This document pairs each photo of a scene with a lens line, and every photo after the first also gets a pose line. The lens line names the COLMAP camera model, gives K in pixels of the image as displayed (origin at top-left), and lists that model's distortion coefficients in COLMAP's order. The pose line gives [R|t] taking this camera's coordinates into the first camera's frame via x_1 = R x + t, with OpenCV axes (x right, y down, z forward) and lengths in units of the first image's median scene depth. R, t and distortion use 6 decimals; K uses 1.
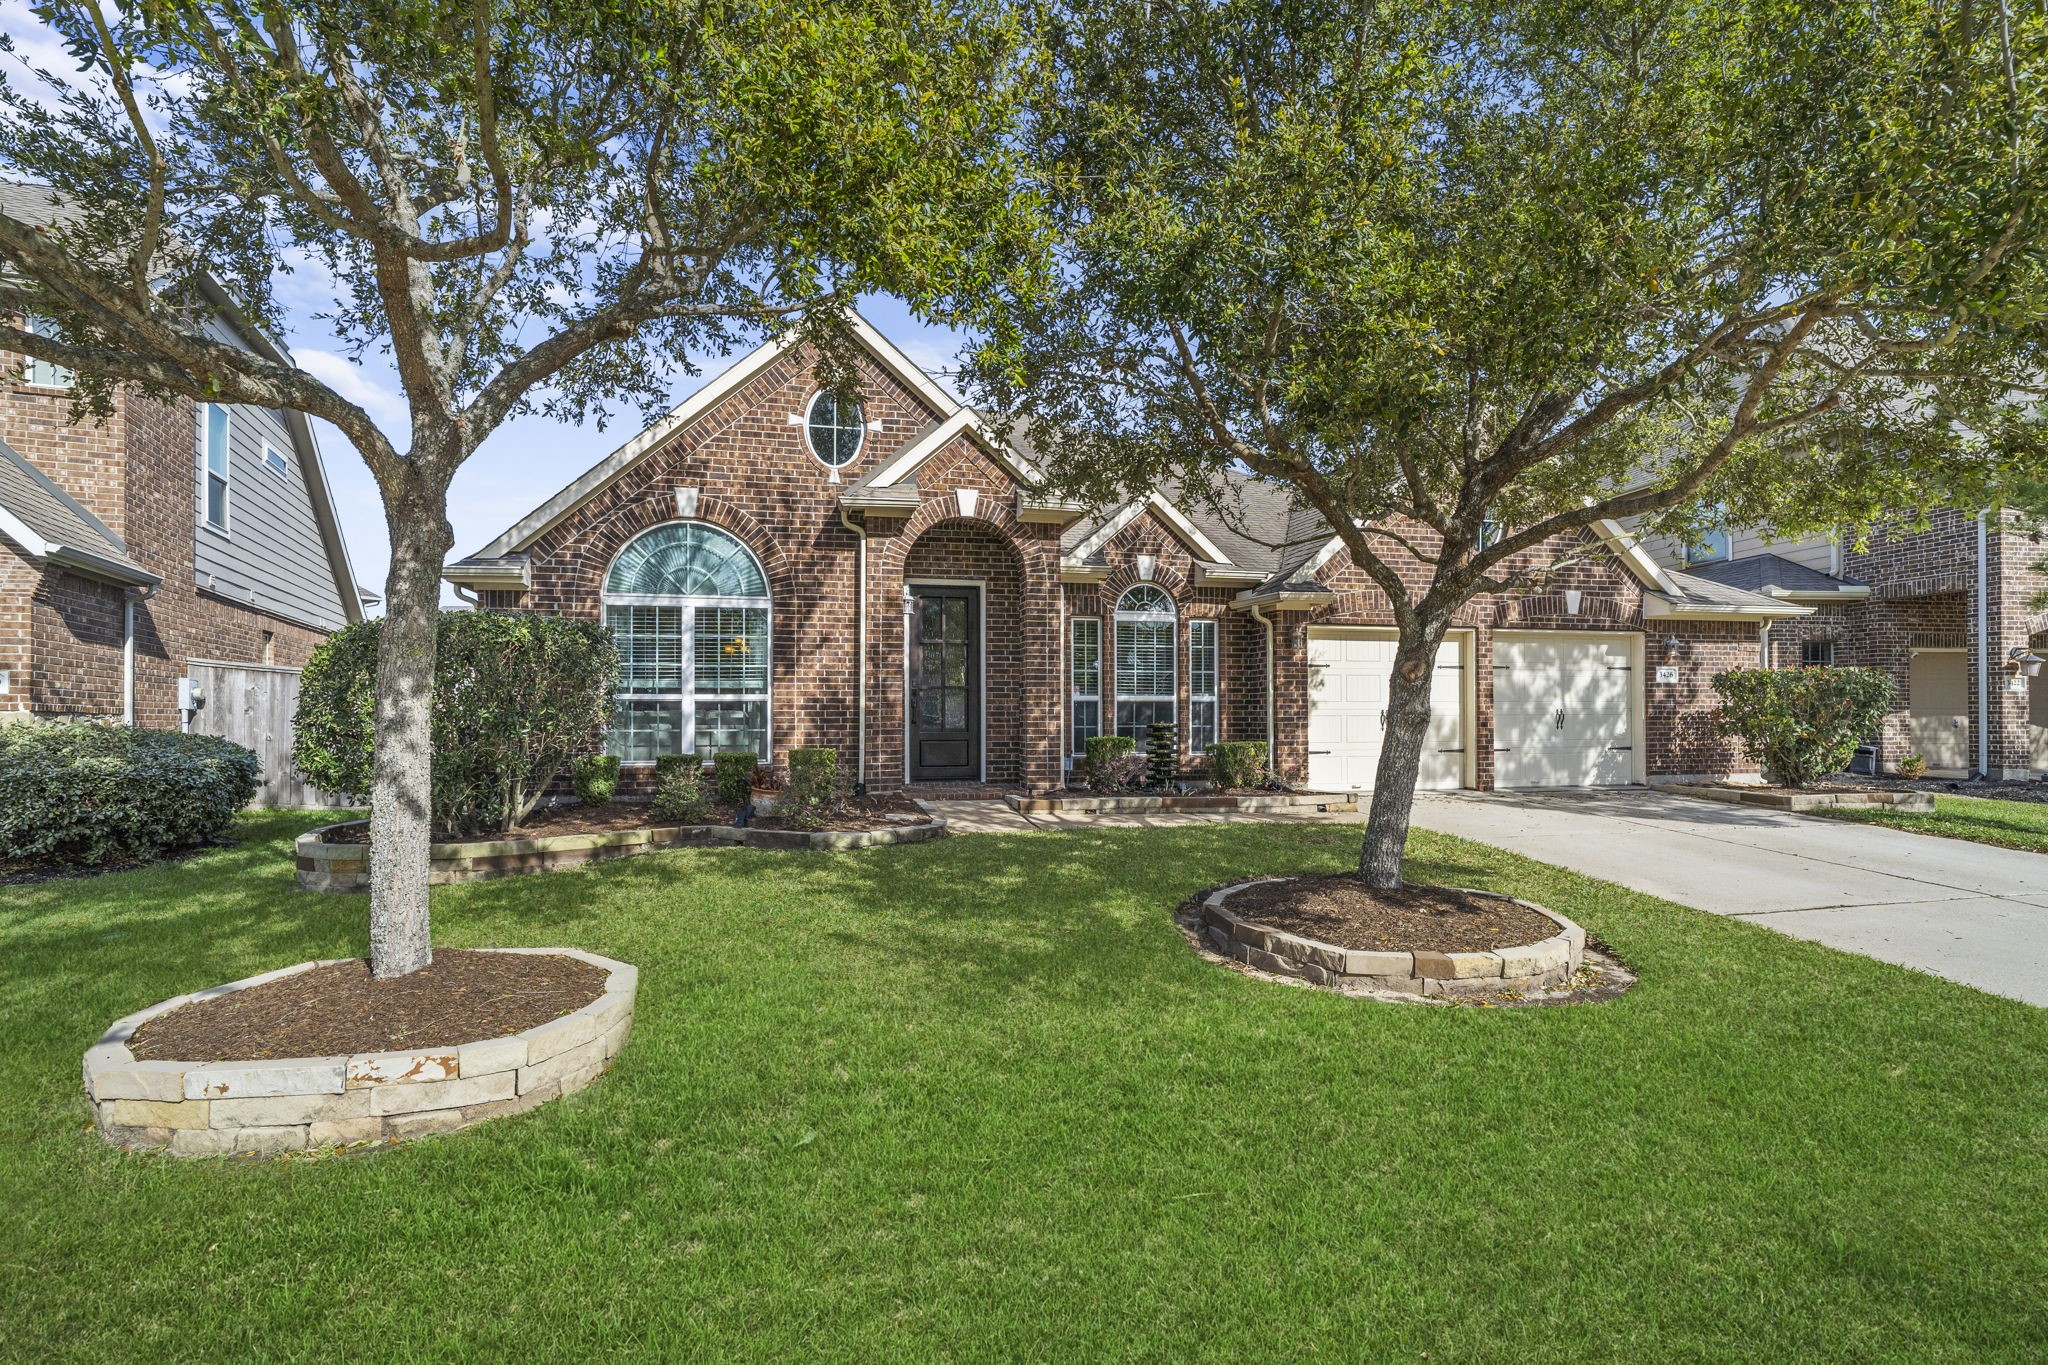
lens RADIAL K [[984.8, 0, 1024.0], [0, 984.8, 682.5], [0, 0, 1]] dist [-0.003912, -0.000517]
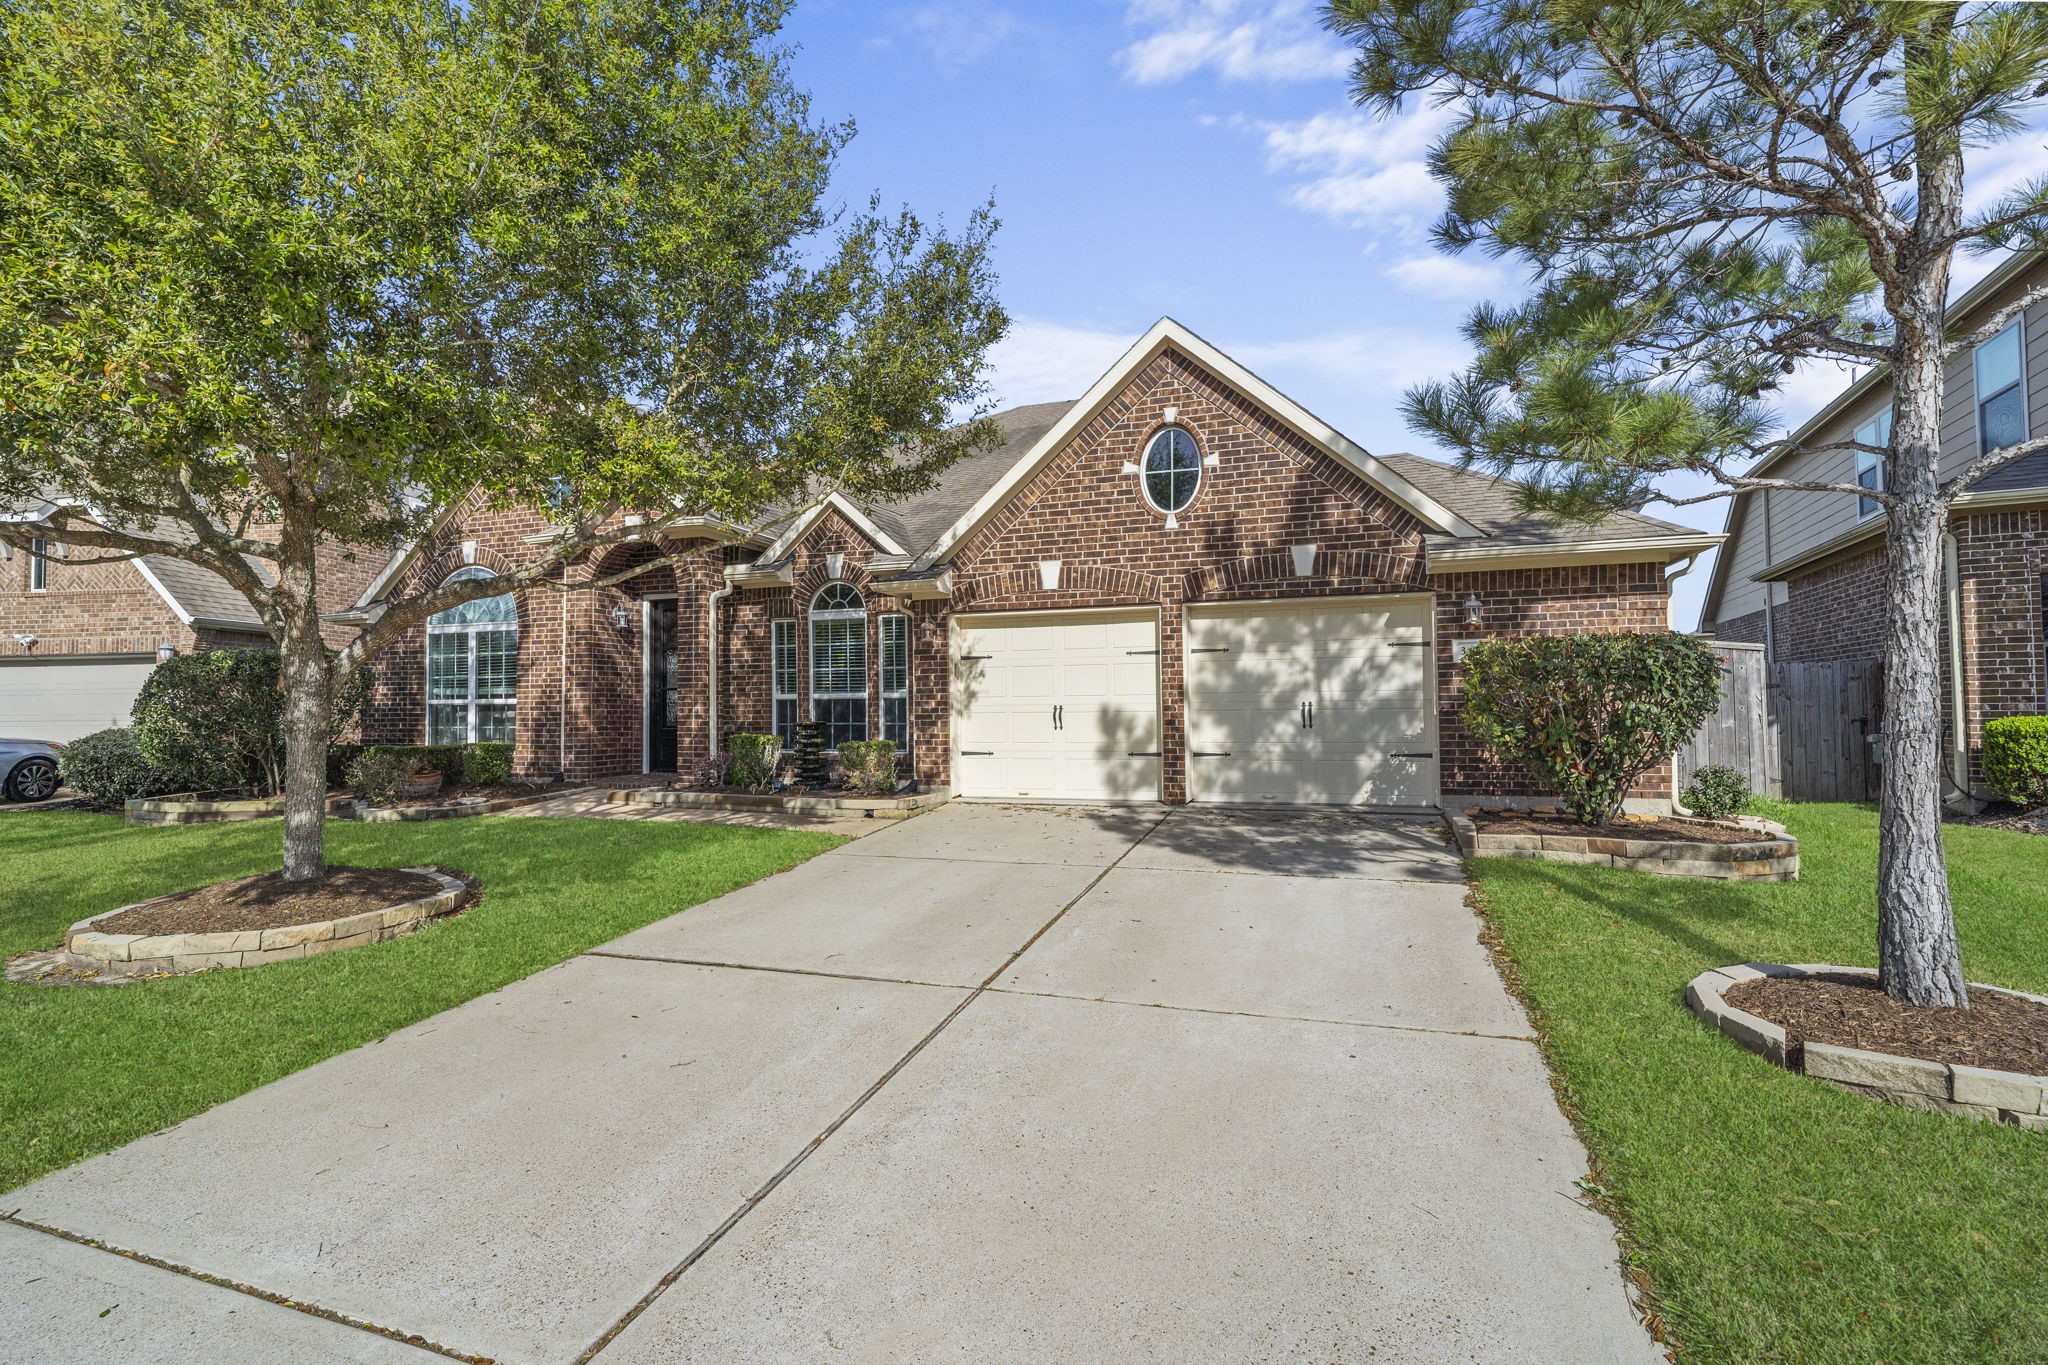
lens RADIAL K [[978.1, 0, 1009.7], [0, 978.1, 645.5], [0, 0, 1]] dist [-0.008752, 0.000227]
pose [[0.836335, -0.040680, -0.546707, 0.799036], [0.027347, 0.999097, -0.032509, 0.001919], [0.547536, 0.012238, 0.836693, 0.255131]]
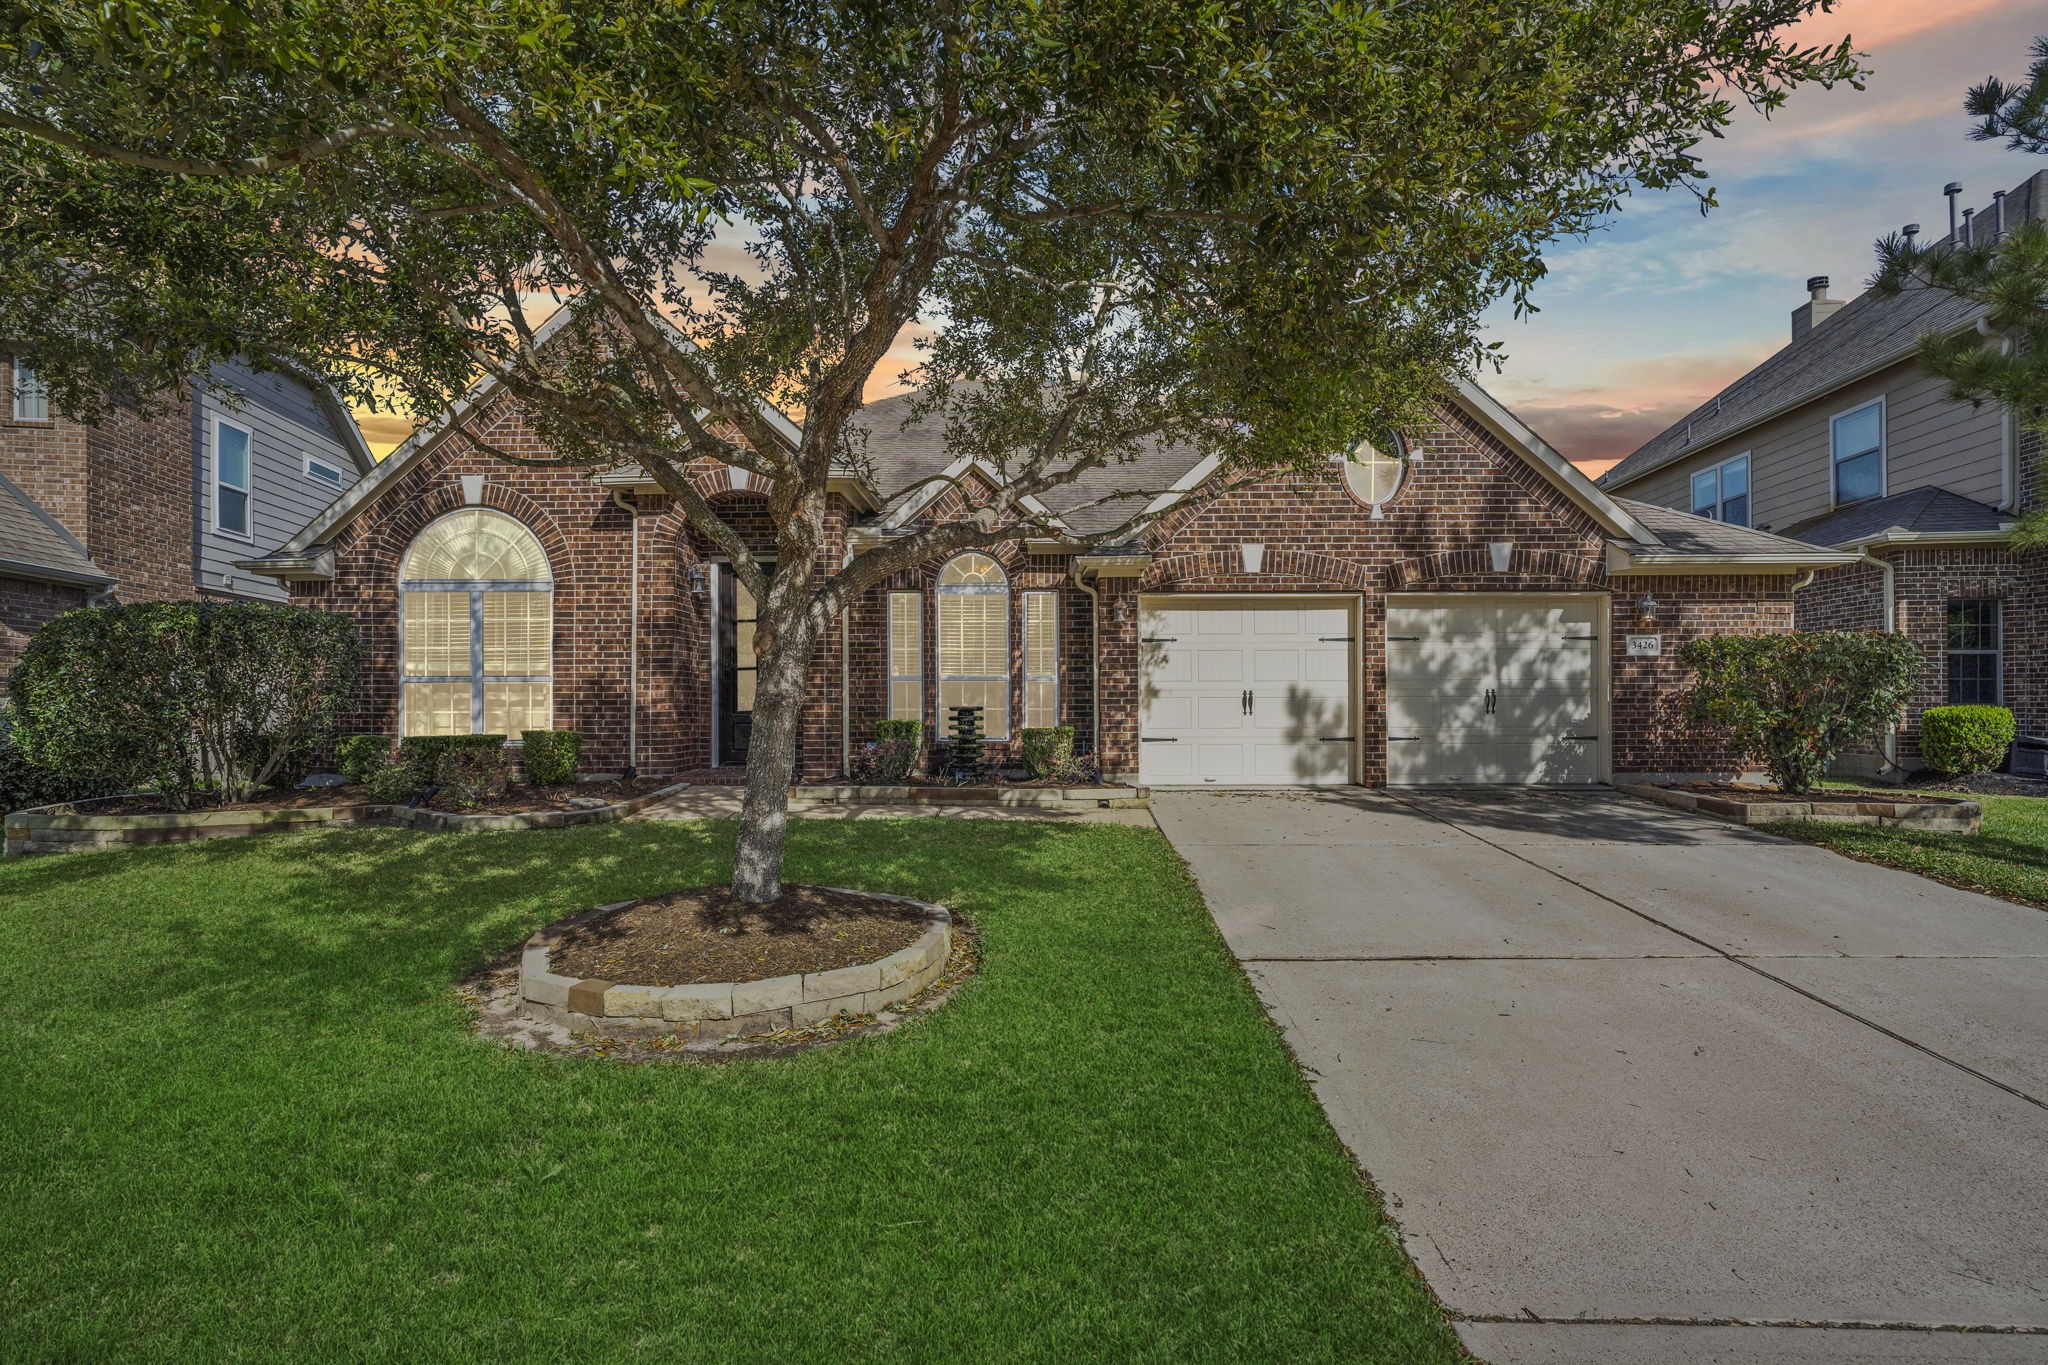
lens RADIAL K [[1001.0, 0, 1021.4], [0, 1001.0, 670.2], [0, 0, 1]] dist [-0.004561, -0.000008]
pose [[0.969509, -0.007202, -0.244951, 0.387212], [0.008780, 0.999947, 0.005353, 0.003612], [0.244899, -0.007340, 0.969521, 0.107479]]
